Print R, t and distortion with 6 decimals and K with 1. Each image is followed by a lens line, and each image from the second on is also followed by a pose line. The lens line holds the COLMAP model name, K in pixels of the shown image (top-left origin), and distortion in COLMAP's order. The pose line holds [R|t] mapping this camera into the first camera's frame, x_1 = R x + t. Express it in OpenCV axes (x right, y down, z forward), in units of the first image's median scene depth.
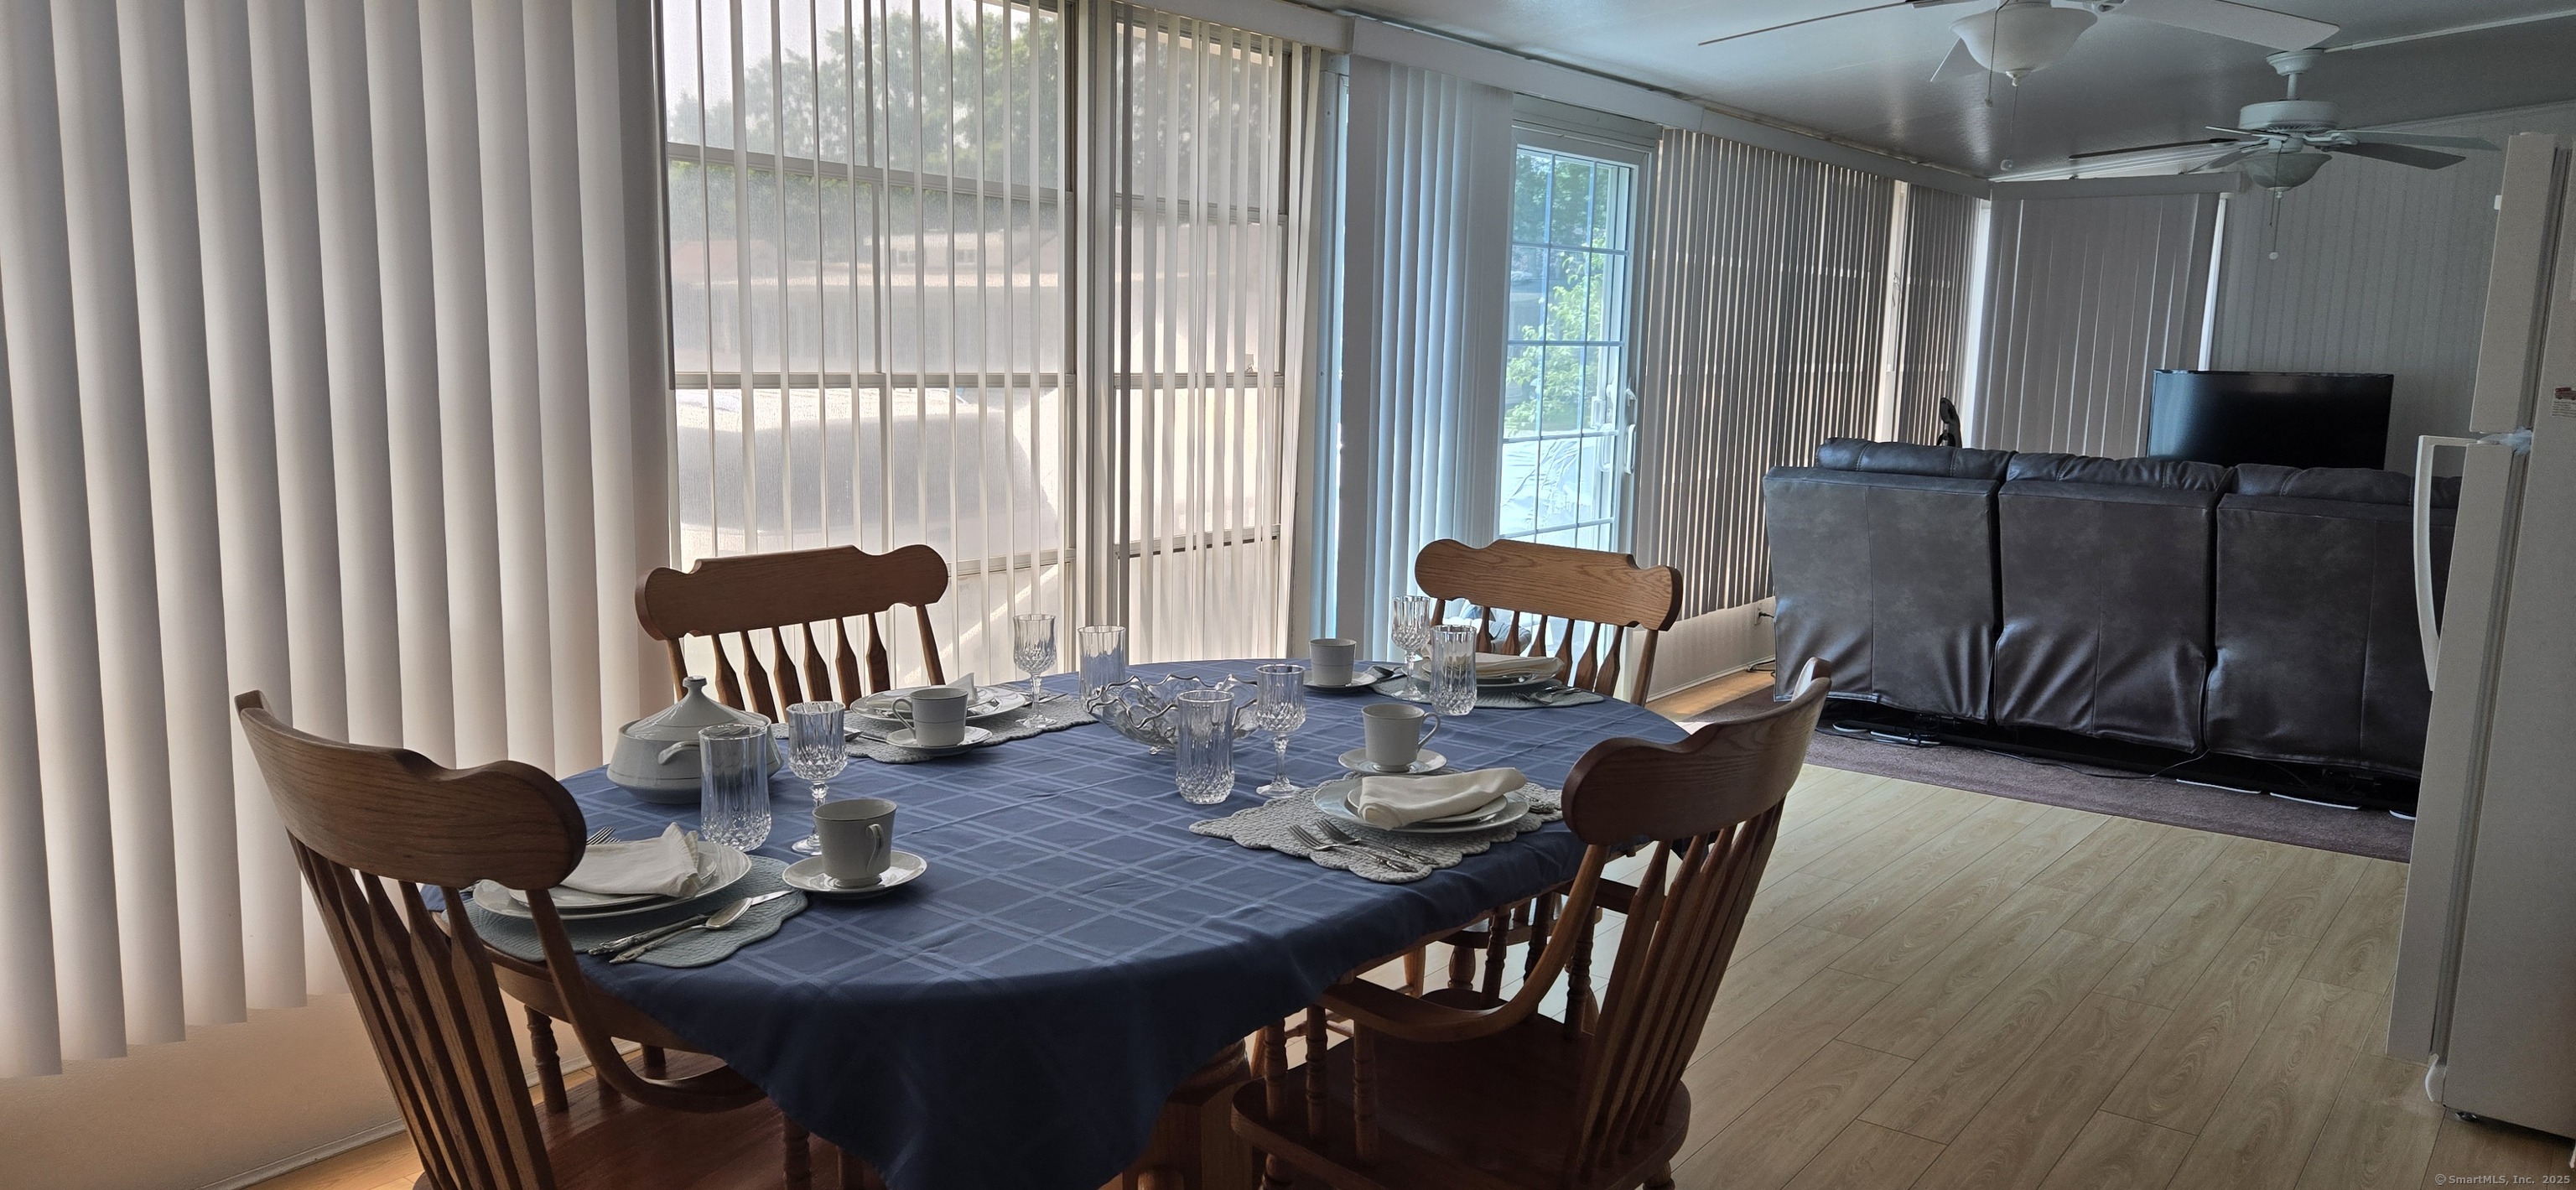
lens RADIAL K [[1704.2, 0, 1278.4], [0, 1704.2, 582.3], [0, 0, 1]] dist [0.074199, -0.063928]
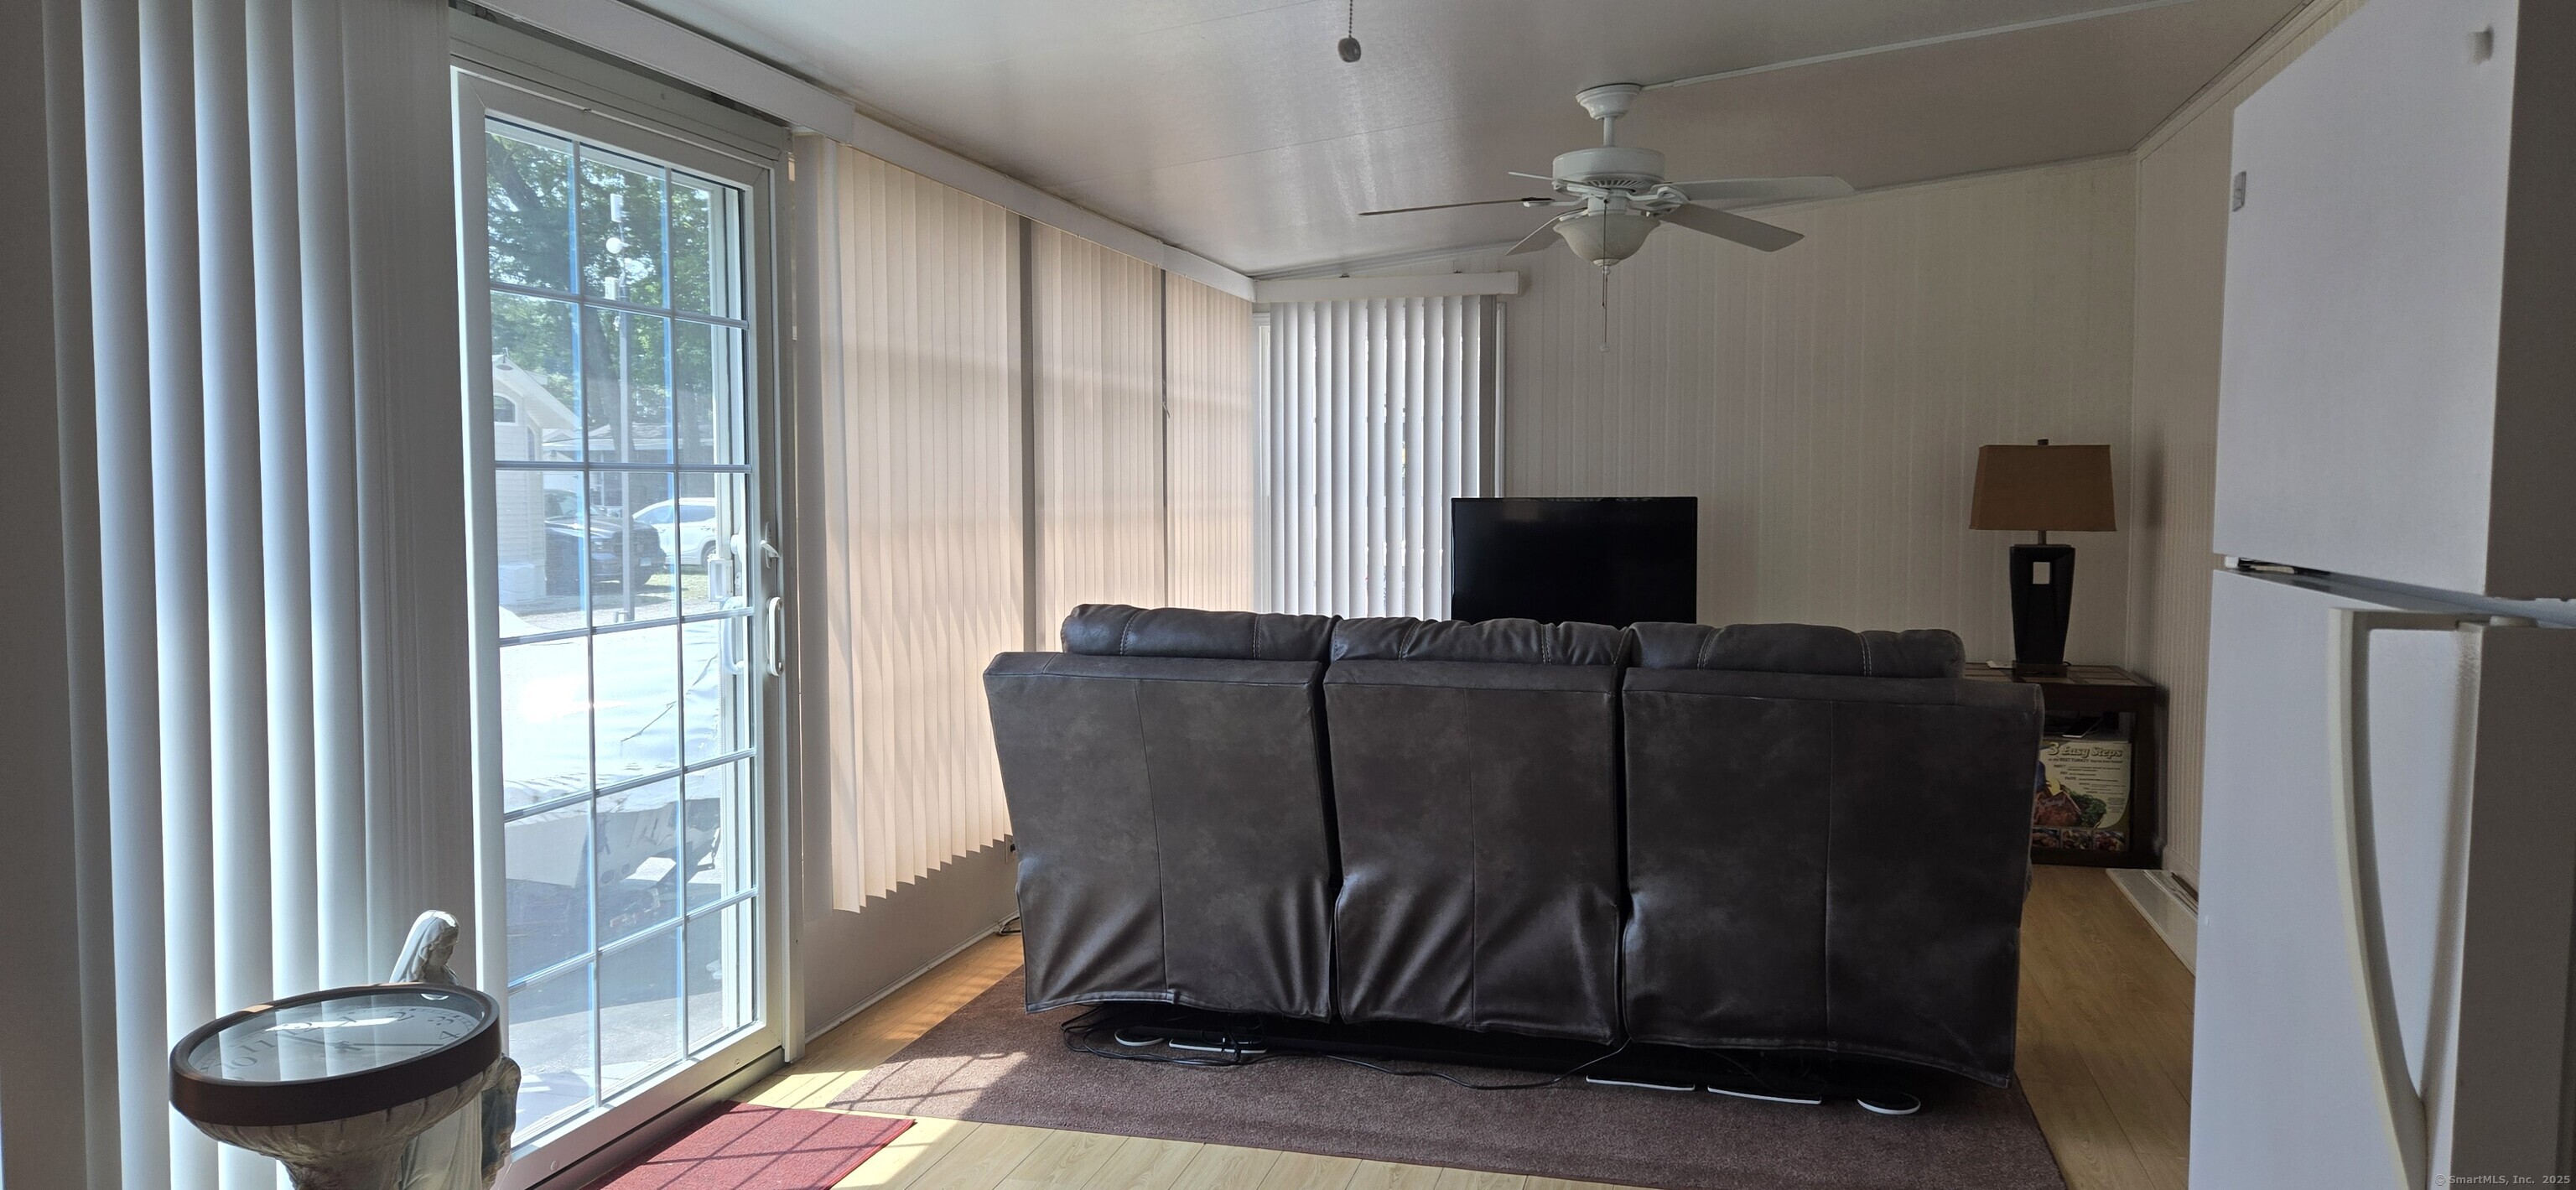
lens RADIAL K [[1704.2, 0, 1278.4], [0, 1704.2, 582.3], [0, 0, 1]] dist [0.074199, -0.063928]
pose [[0.915976, -0.043254, 0.398895, 0.138796], [0.077421, 0.994543, -0.069936, -0.043668], [-0.393693, 0.094943, 0.914326, 0.394056]]
